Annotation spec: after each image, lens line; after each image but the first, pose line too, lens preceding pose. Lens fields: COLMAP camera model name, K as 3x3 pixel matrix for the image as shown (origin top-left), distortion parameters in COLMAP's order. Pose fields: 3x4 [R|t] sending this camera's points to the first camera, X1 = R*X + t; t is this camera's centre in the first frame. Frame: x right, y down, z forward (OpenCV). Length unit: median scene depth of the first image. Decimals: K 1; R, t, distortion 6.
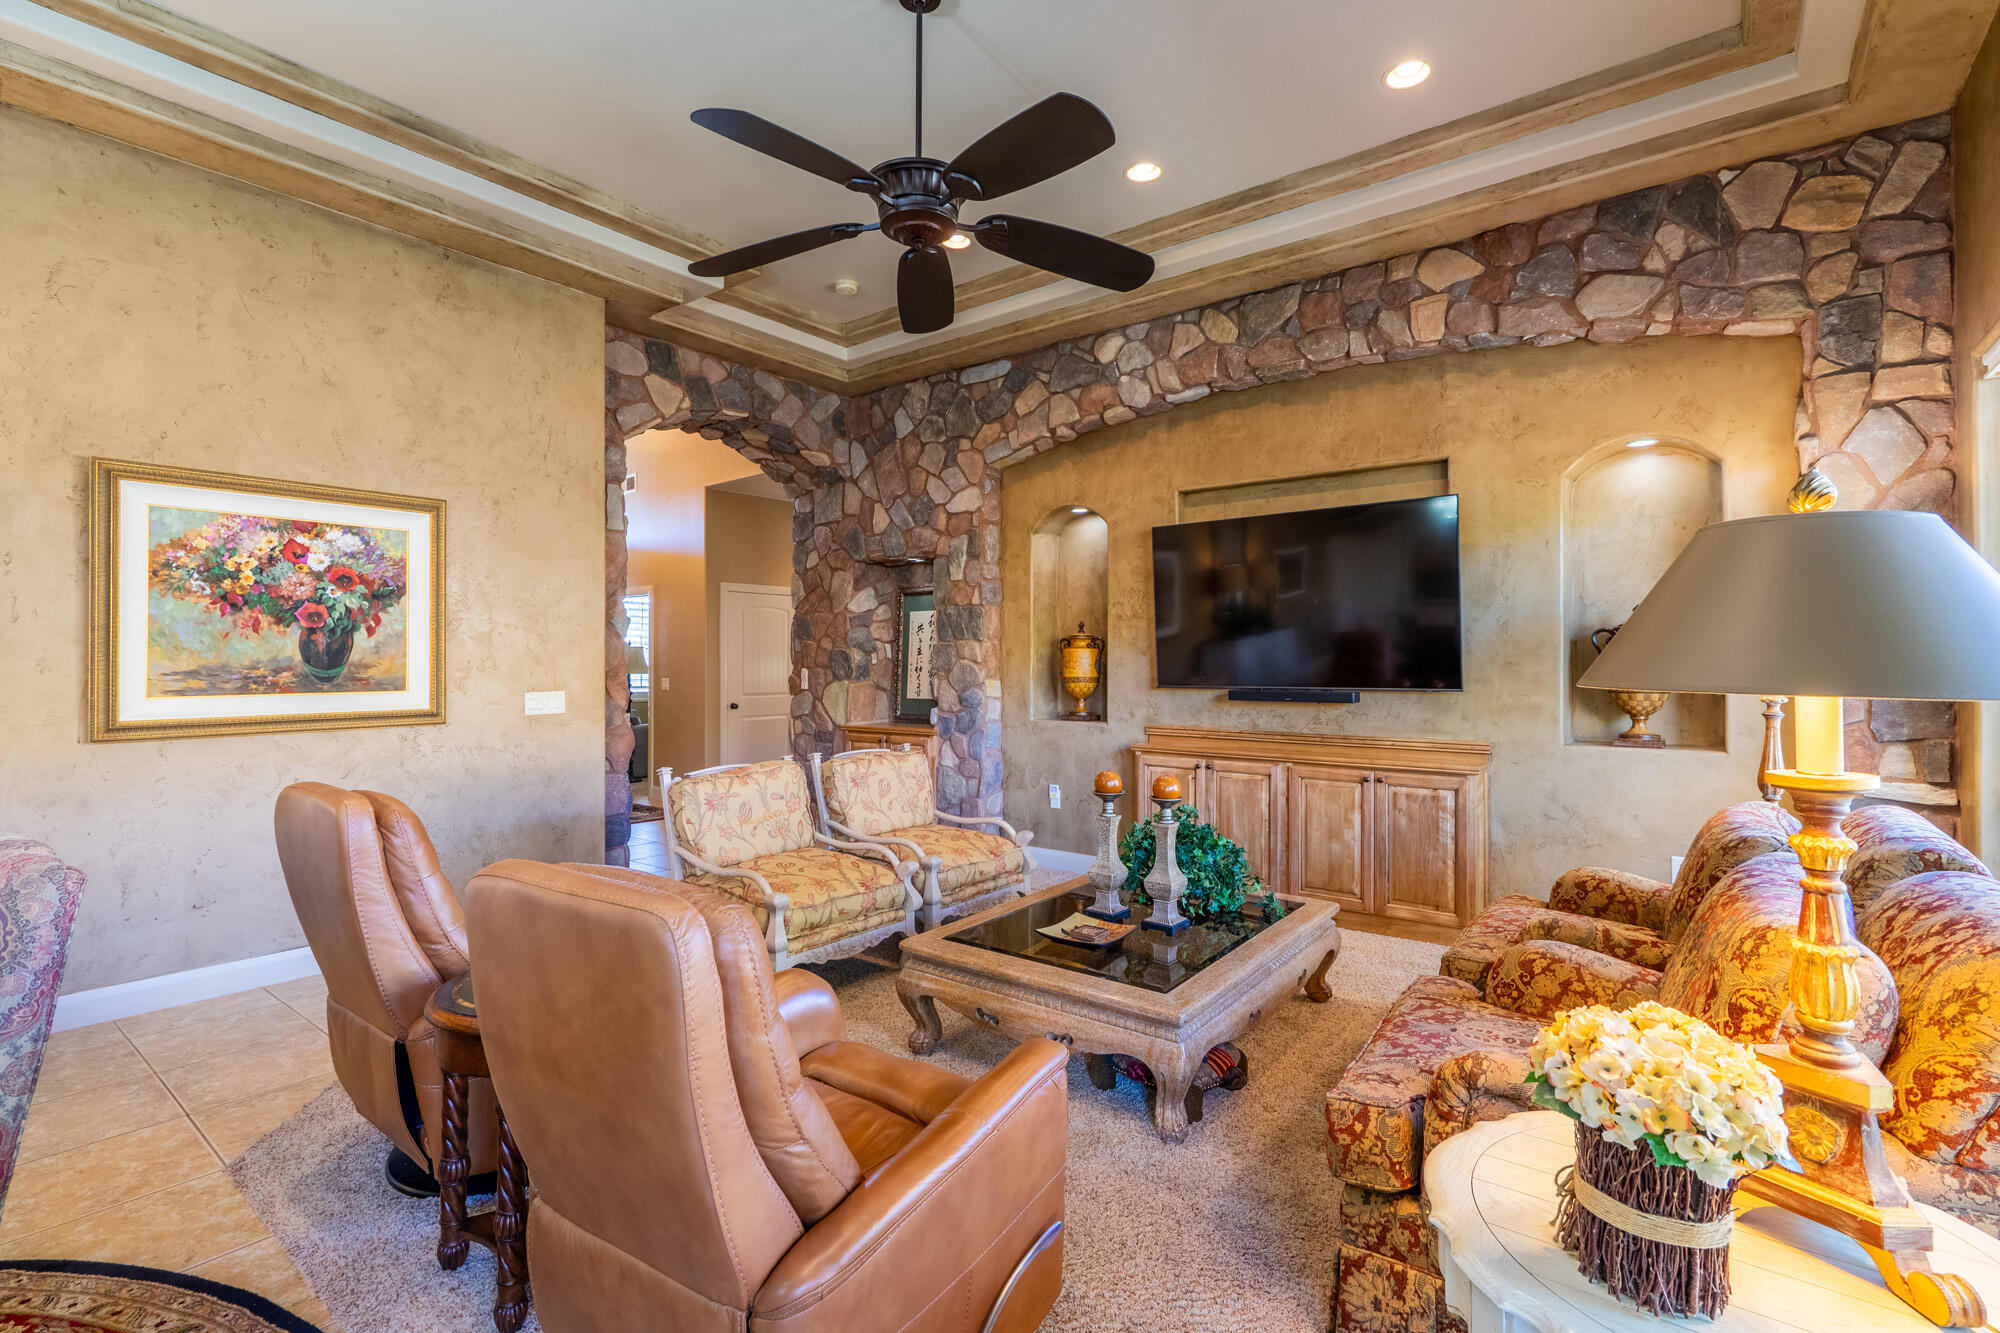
lens RADIAL K [[918.3, 0, 1001.4], [0, 918.3, 659.1], [0, 0, 1]] dist [-0.001754, 0.000589]
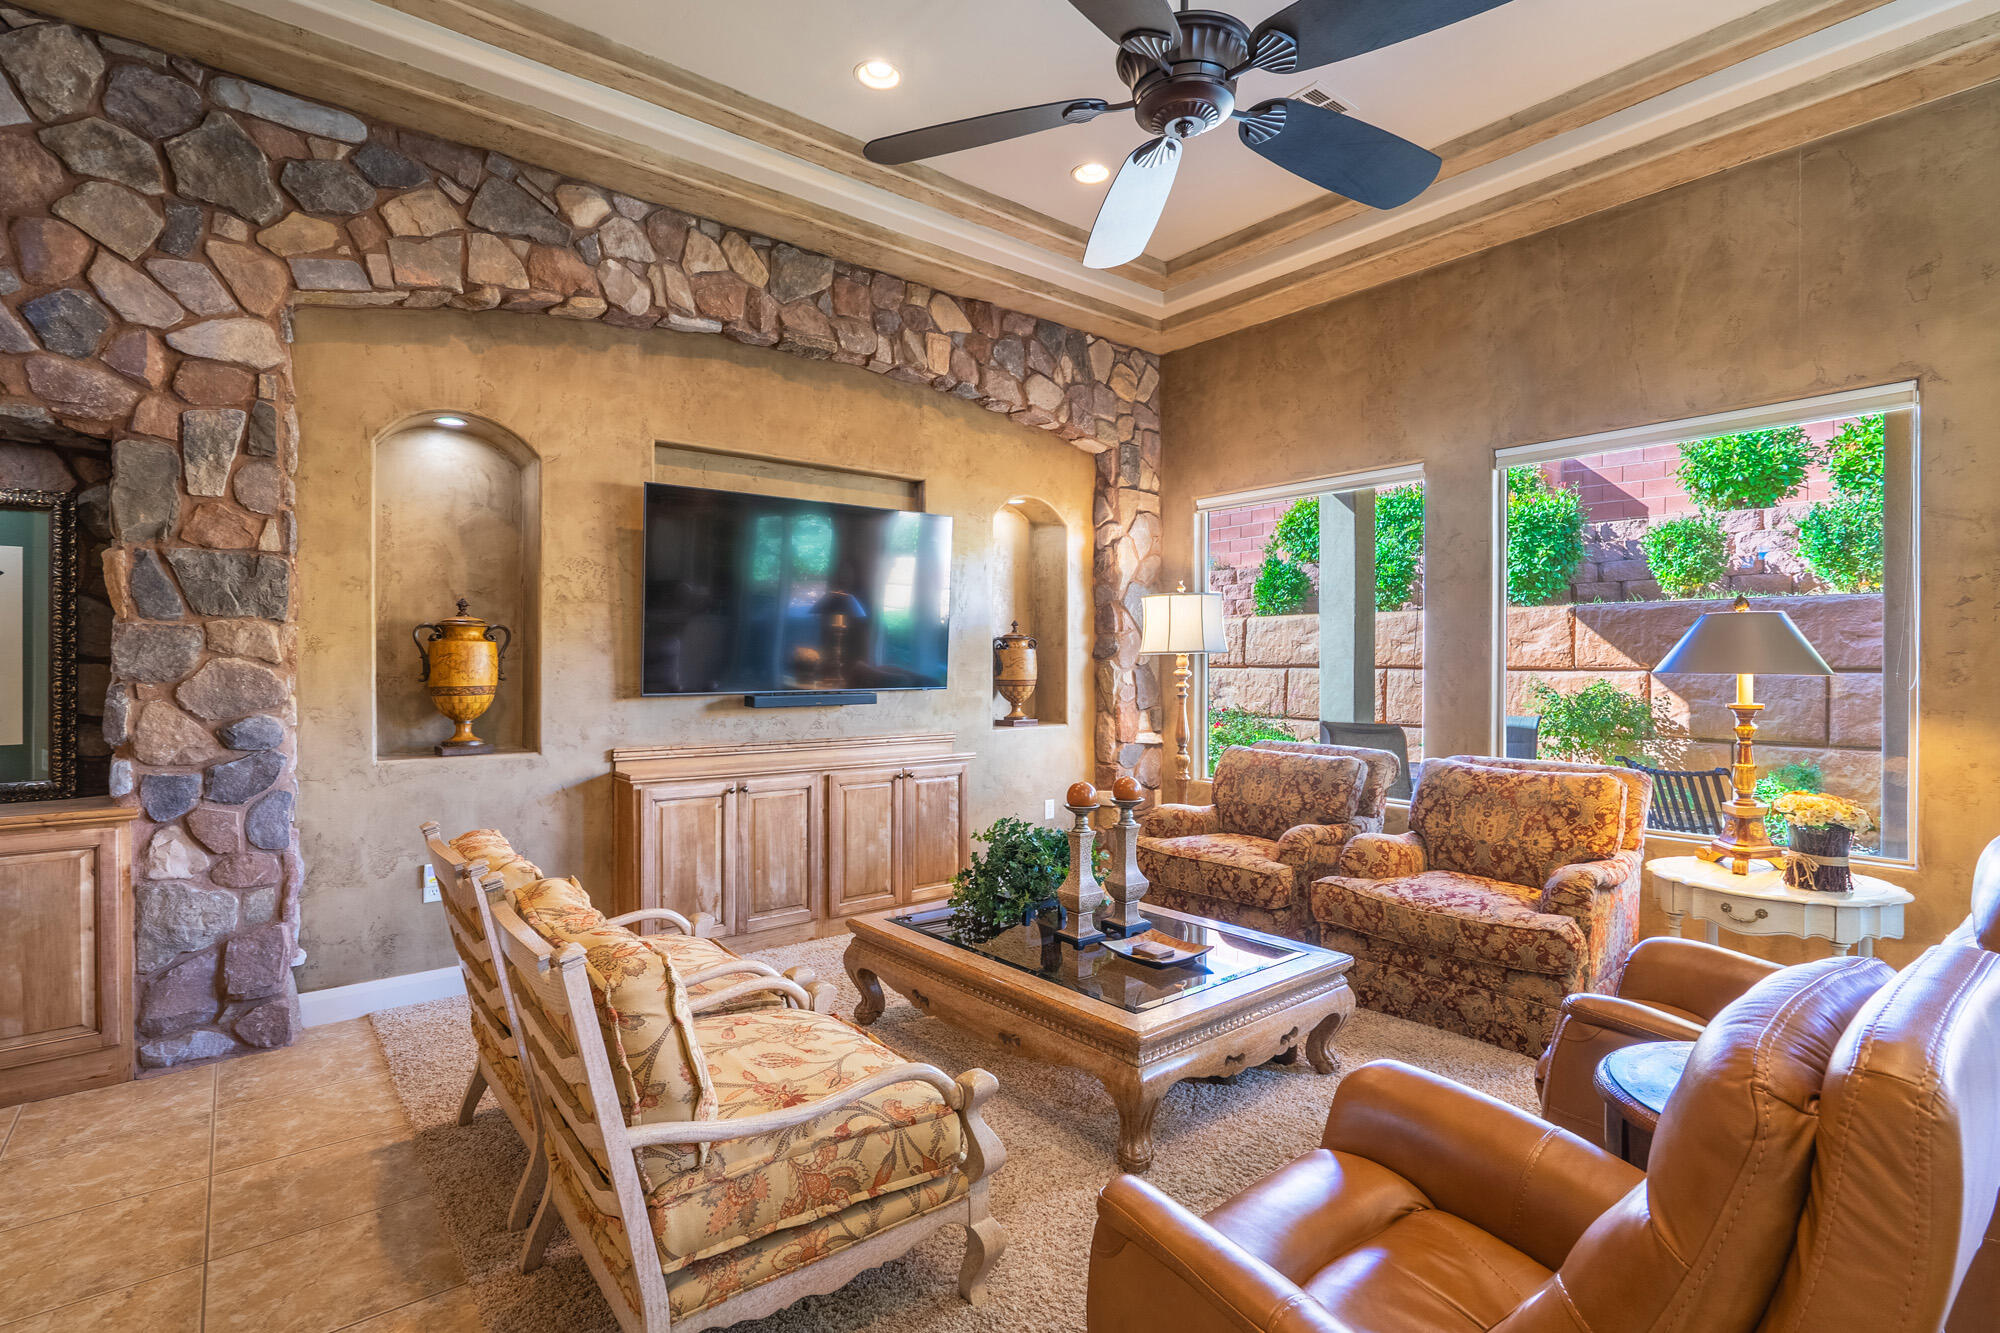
lens RADIAL K [[937.2, 0, 980.9], [0, 937.2, 668.3], [0, 0, 1]] dist [-0.008141, 0.000294]
pose [[0.235144, -0.005024, 0.971948, -0.714269], [-0.004480, 0.999970, 0.006252, 0.002614], [-0.971950, -0.005825, 0.235115, 0.781275]]
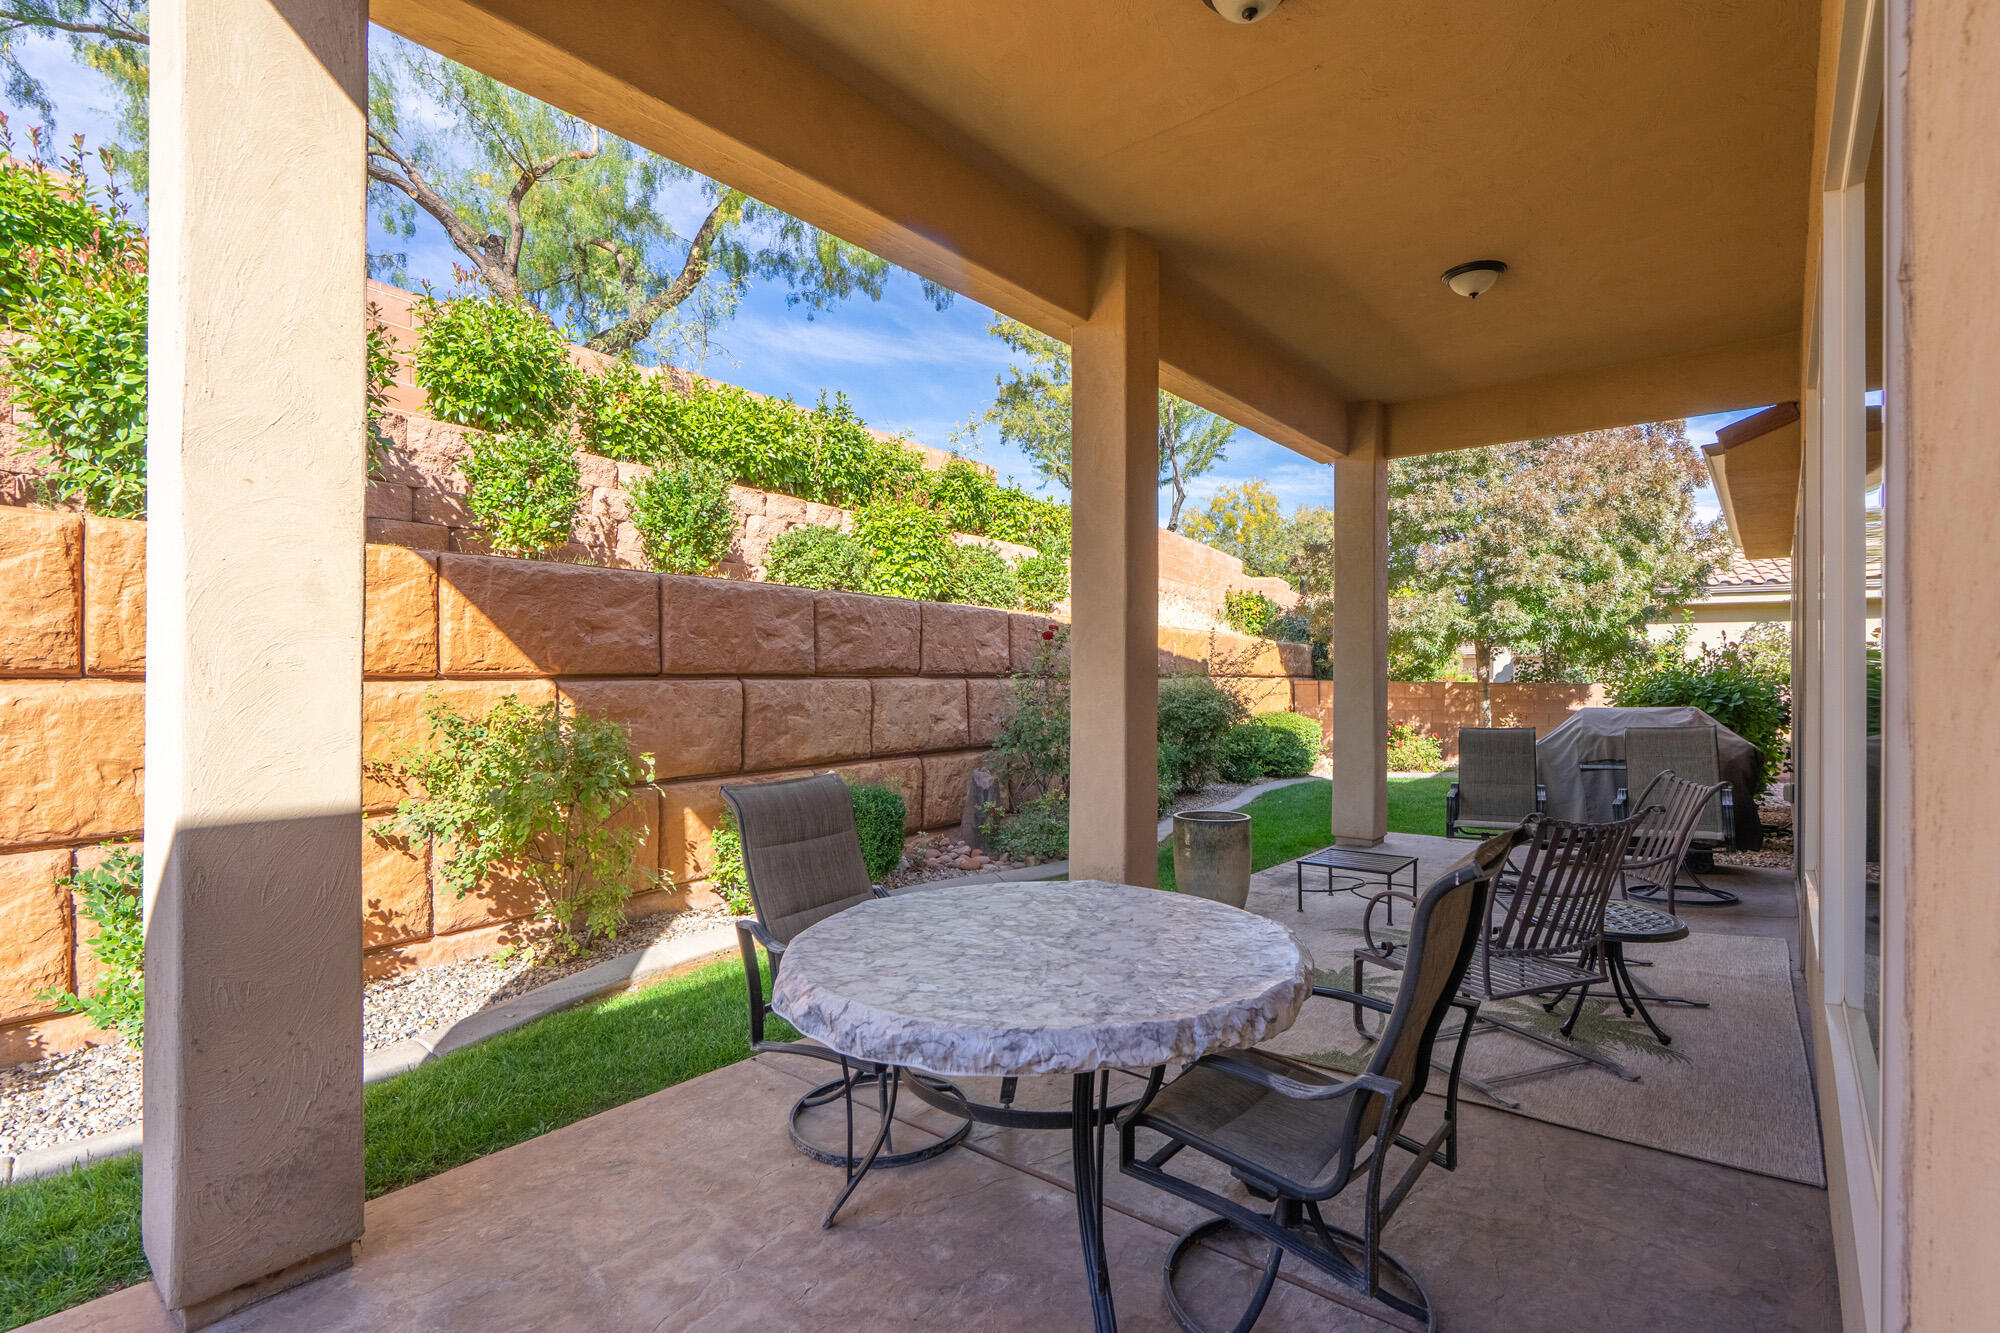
lens RADIAL K [[918.3, 0, 1001.4], [0, 918.3, 659.1], [0, 0, 1]] dist [-0.001754, 0.000589]
pose [[-0.999187, -0.004858, 0.040017, 1.160605], [-0.005627, 0.999801, -0.019137, 0.008560], [-0.039916, -0.019346, -0.999016, 1.017432]]
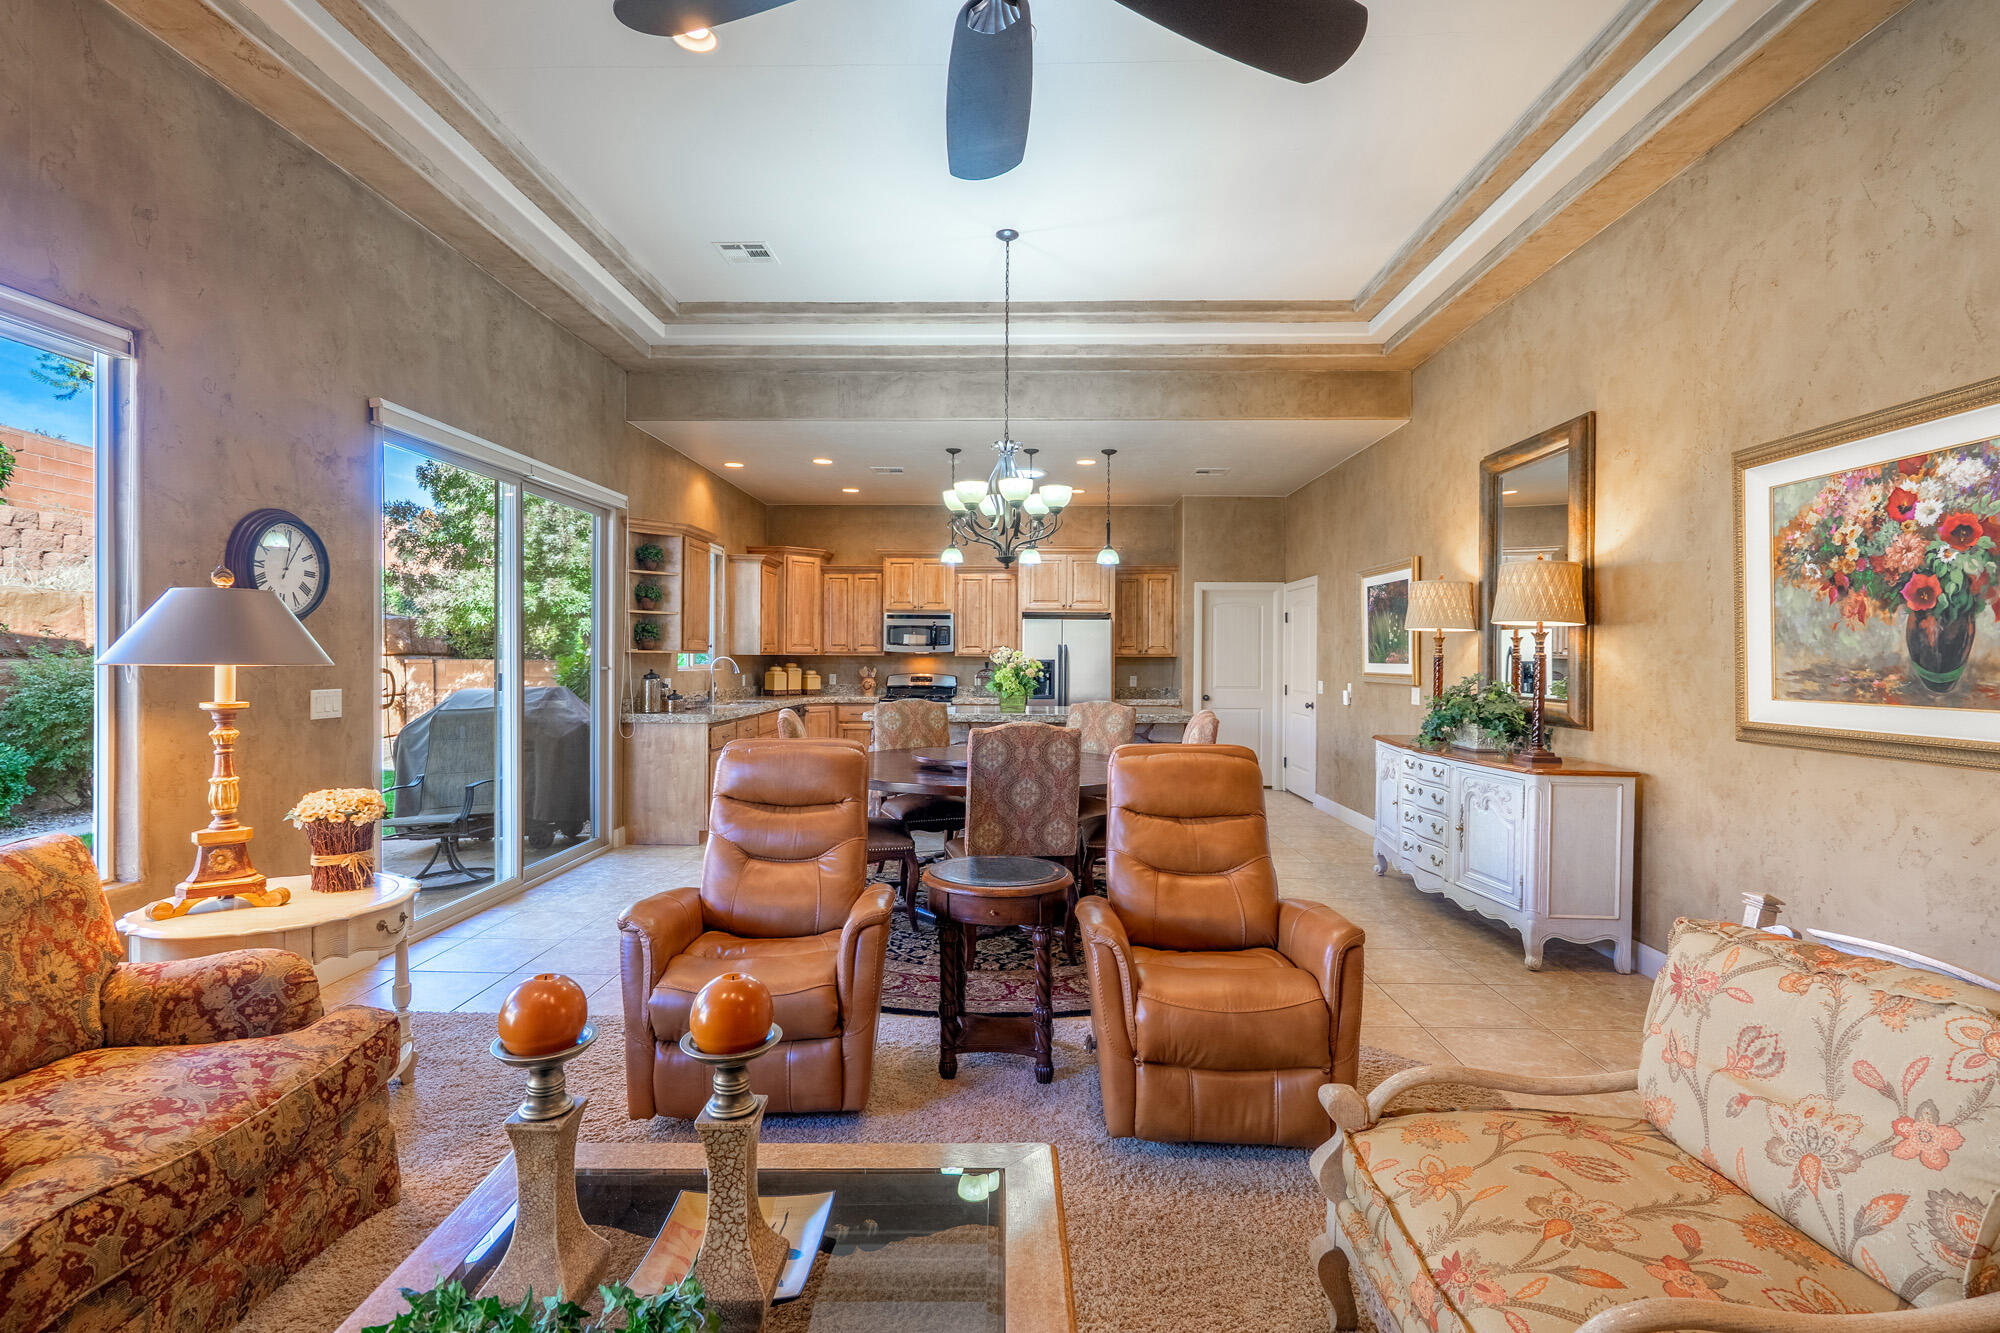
lens RADIAL K [[920.4, 0, 986.5], [0, 920.4, 662.6], [0, 0, 1]] dist [-0.001804, 0.000749]
pose [[-0.811793, 0.000970, -0.583945, 0.219634], [-0.002453, 0.999984, 0.005071, 0.003036], [0.583940, 0.005549, -0.811778, 1.179482]]
